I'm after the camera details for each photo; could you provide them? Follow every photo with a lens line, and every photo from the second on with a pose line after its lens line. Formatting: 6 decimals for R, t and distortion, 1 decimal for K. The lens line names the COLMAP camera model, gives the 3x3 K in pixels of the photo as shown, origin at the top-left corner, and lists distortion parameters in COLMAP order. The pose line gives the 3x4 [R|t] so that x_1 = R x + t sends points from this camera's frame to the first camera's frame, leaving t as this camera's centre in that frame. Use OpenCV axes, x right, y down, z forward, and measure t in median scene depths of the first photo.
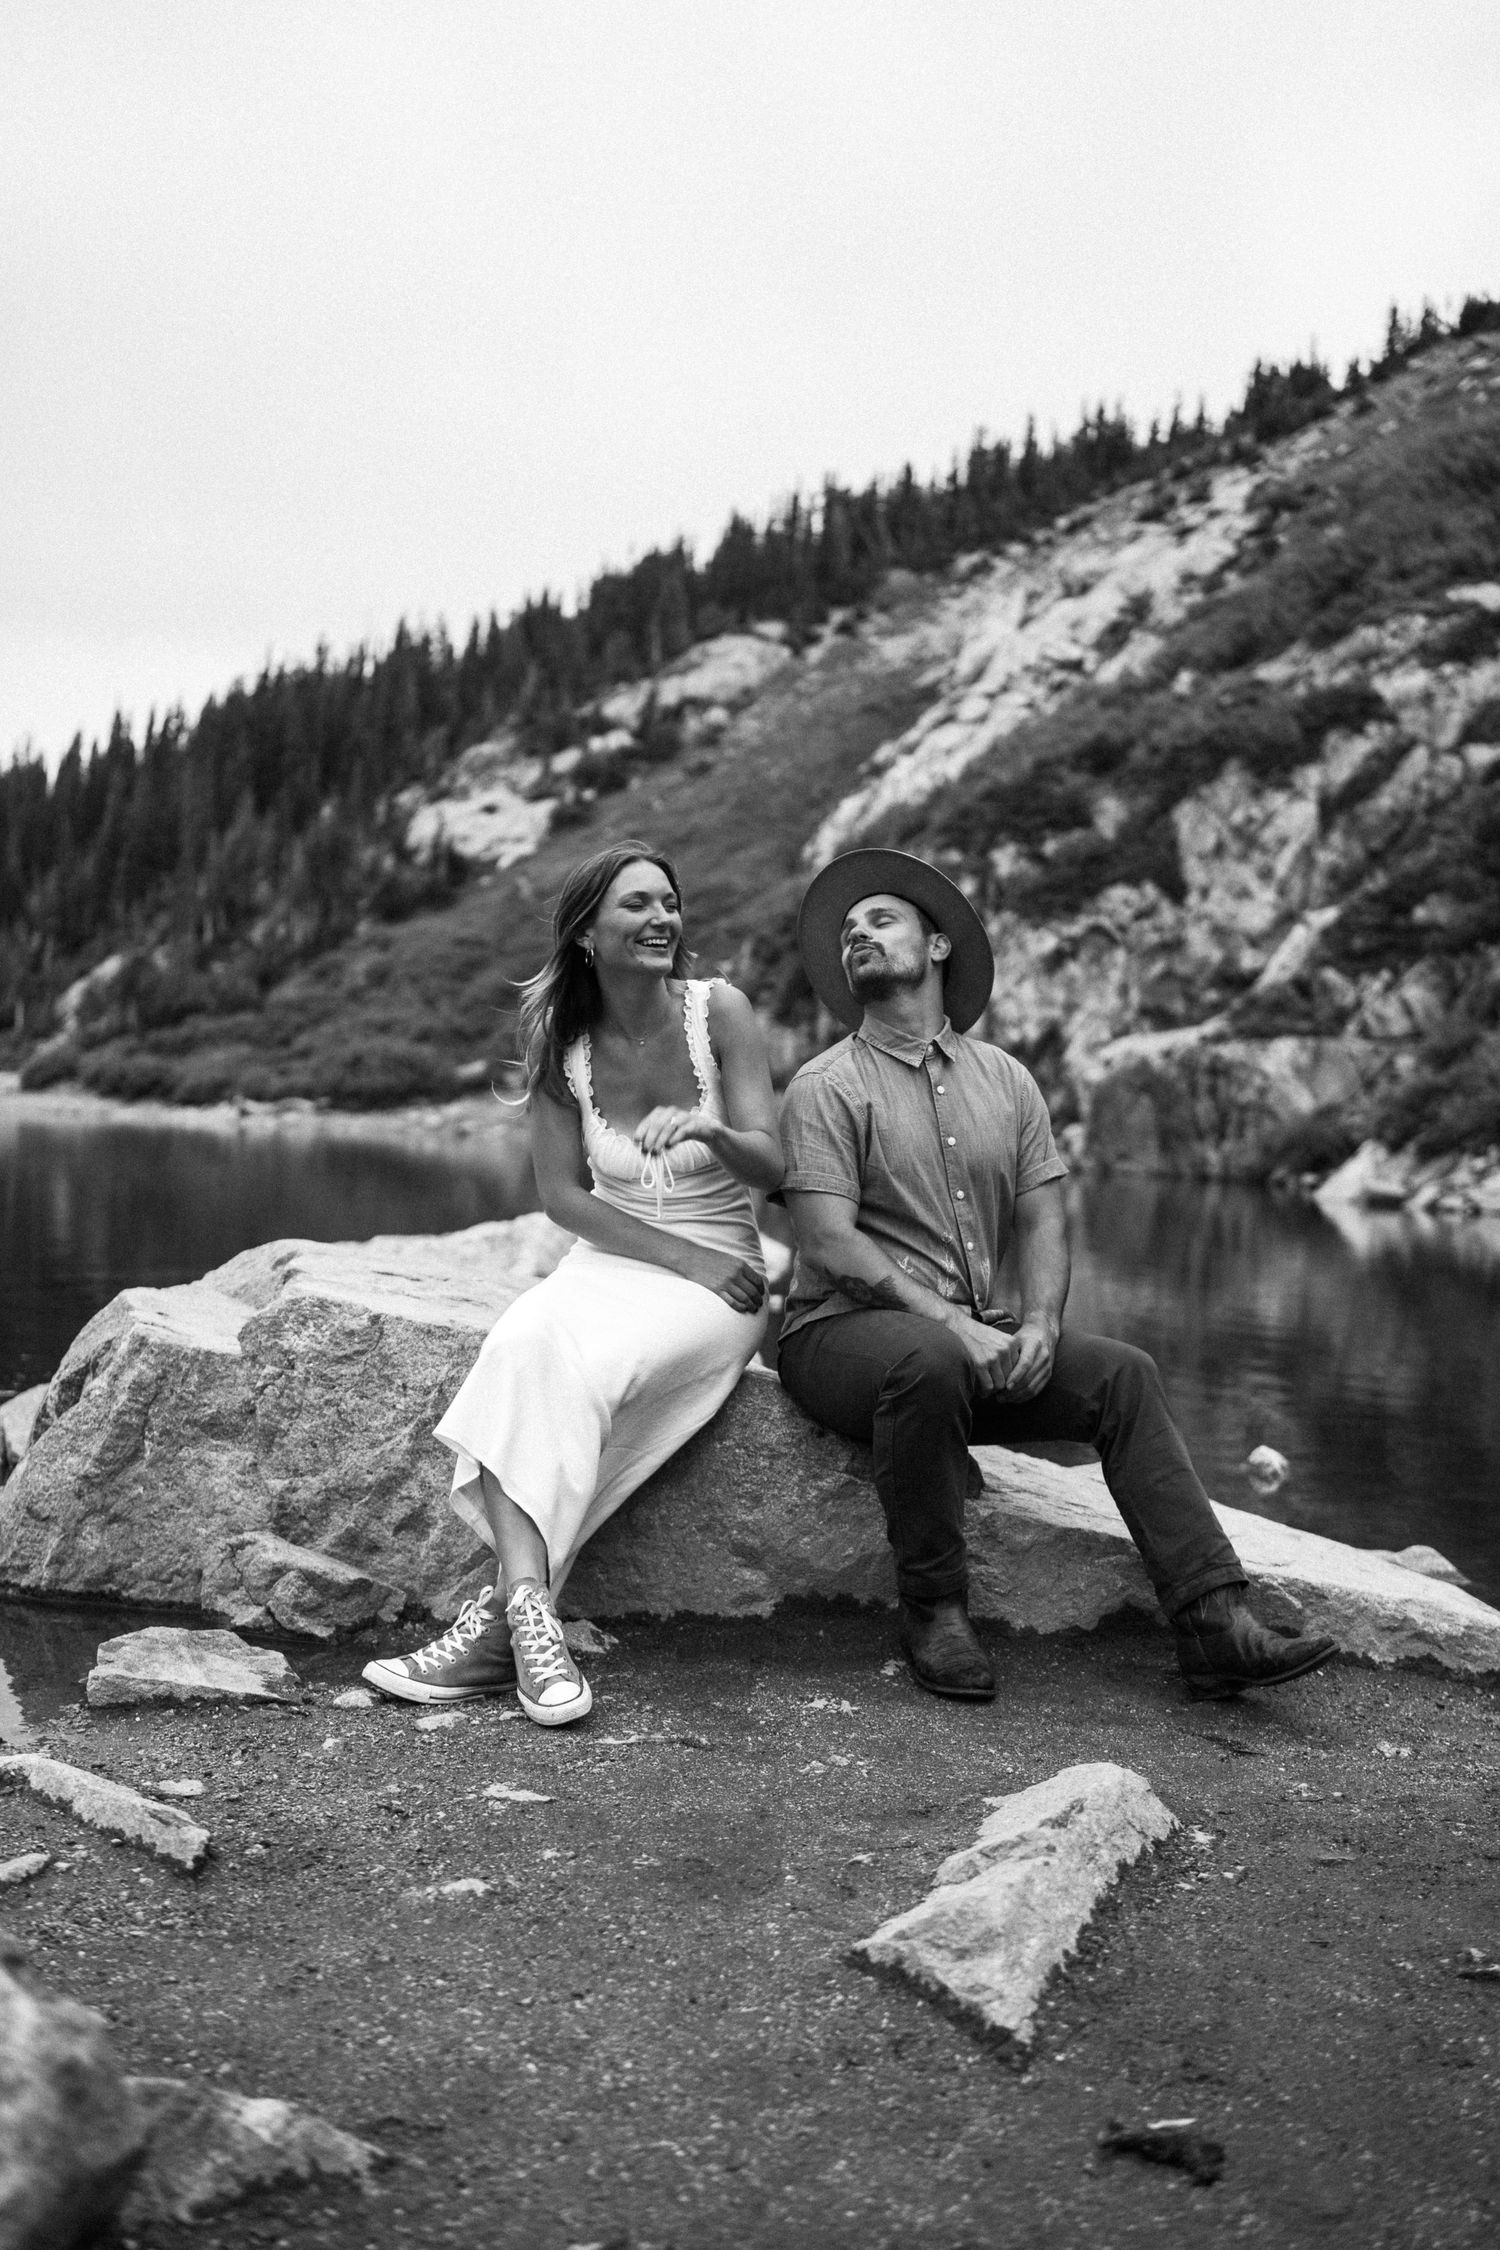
lens RADIAL K [[2162.7, 0, 758.8], [0, 2162.7, 1117.8], [0, 0, 1]] dist [-0.204415, 0.229586]
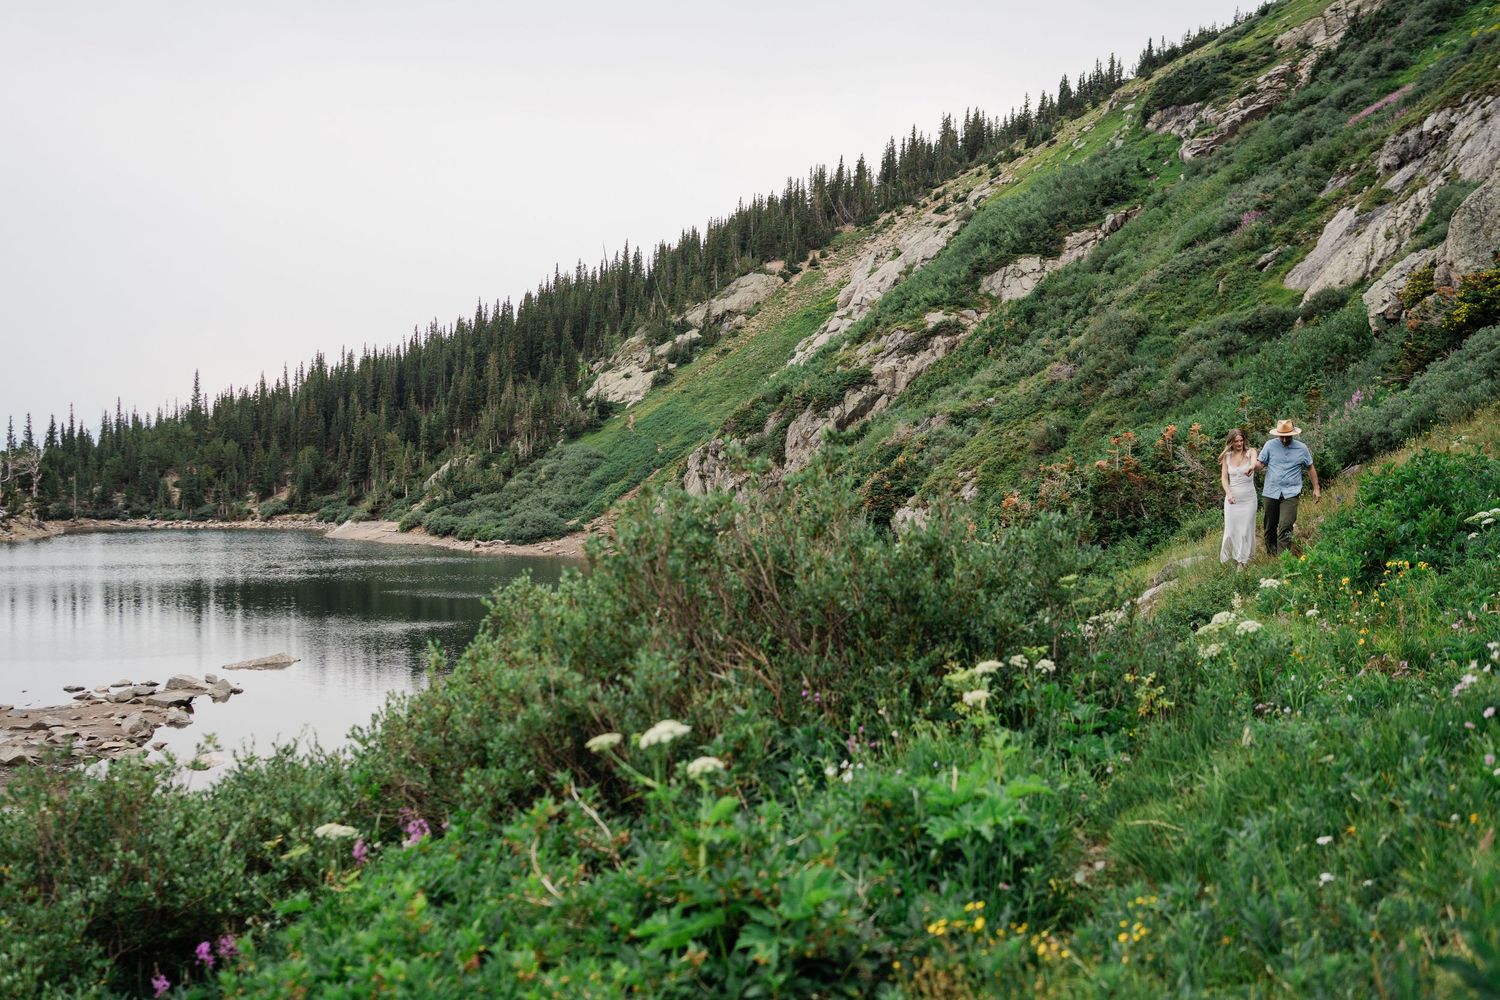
lens RADIAL K [[1441.8, 0, 750.5], [0, 1441.8, 527.2], [0, 0, 1]] dist [-0.204415, 0.229586]
pose [[0.984081, -0.039066, -0.173374, 0.230191], [0.046519, 0.998150, 0.039136, -0.049486], [0.171525, -0.046578, 0.984078, -0.346231]]
